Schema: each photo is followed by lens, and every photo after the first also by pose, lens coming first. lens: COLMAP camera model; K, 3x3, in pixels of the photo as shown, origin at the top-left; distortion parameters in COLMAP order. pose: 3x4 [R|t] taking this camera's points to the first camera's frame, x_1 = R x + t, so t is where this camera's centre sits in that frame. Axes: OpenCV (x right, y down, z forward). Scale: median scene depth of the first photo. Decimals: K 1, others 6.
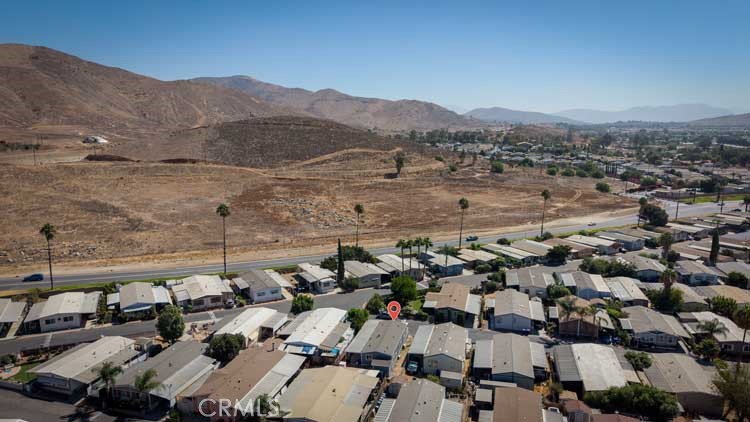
lens RADIAL K [[494.4, 0, 375.0], [0, 494.4, 211.0], [0, 0, 1]] dist [0.048127, -0.059118]
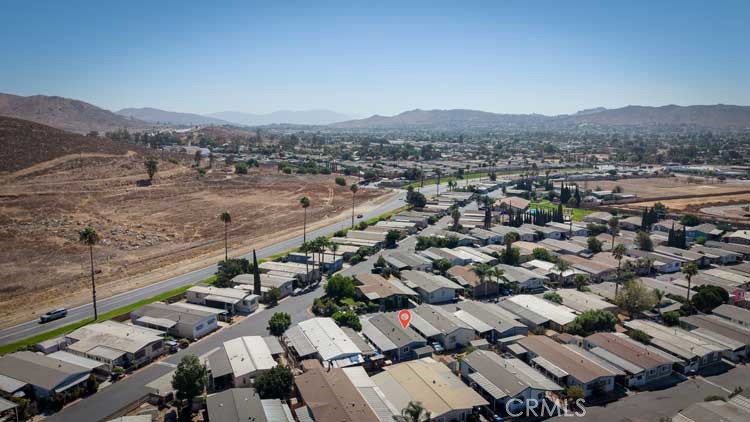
lens RADIAL K [[494.4, 0, 375.0], [0, 494.4, 211.0], [0, 0, 1]] dist [0.048127, -0.059118]
pose [[0.791584, -0.100793, 0.602690, -0.479591], [0.102831, 0.994209, 0.031209, -0.021224], [-0.602345, 0.037270, 0.797365, 0.153372]]
